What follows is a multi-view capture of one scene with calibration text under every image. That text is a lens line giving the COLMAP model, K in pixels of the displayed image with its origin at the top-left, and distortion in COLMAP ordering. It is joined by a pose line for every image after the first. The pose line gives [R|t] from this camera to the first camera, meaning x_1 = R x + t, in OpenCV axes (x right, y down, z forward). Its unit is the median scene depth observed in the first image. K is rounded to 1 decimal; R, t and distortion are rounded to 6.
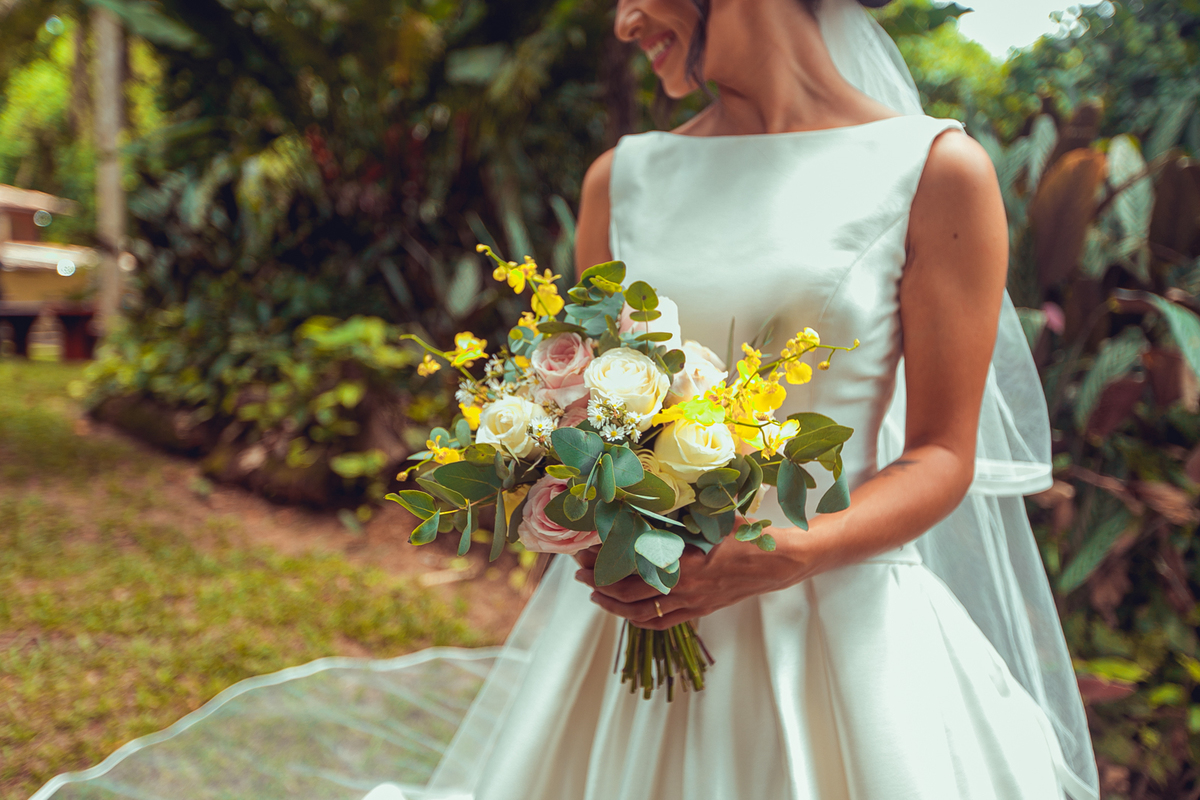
lens RADIAL K [[1224.9, 0, 567.7], [0, 1224.9, 394.2], [0, 0, 1]] dist [0.029598, 0.000000]
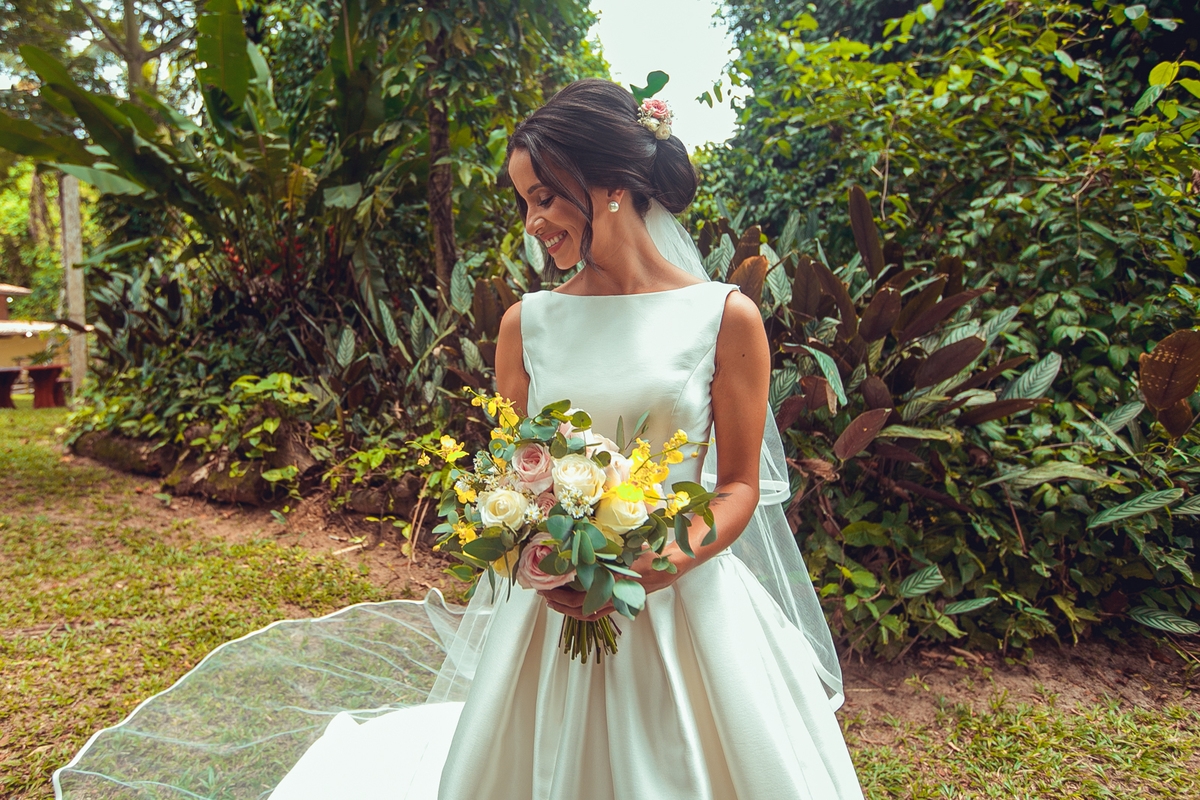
lens RADIAL K [[819.5, 0, 553.3], [0, 819.5, 355.2], [0, 0, 1]] dist [-0.043697, 0.040599]
pose [[0.983161, -0.059394, 0.172818, -0.106151], [0.069487, 0.996177, -0.052942, -0.075581], [-0.169013, 0.064059, 0.983530, -0.029814]]
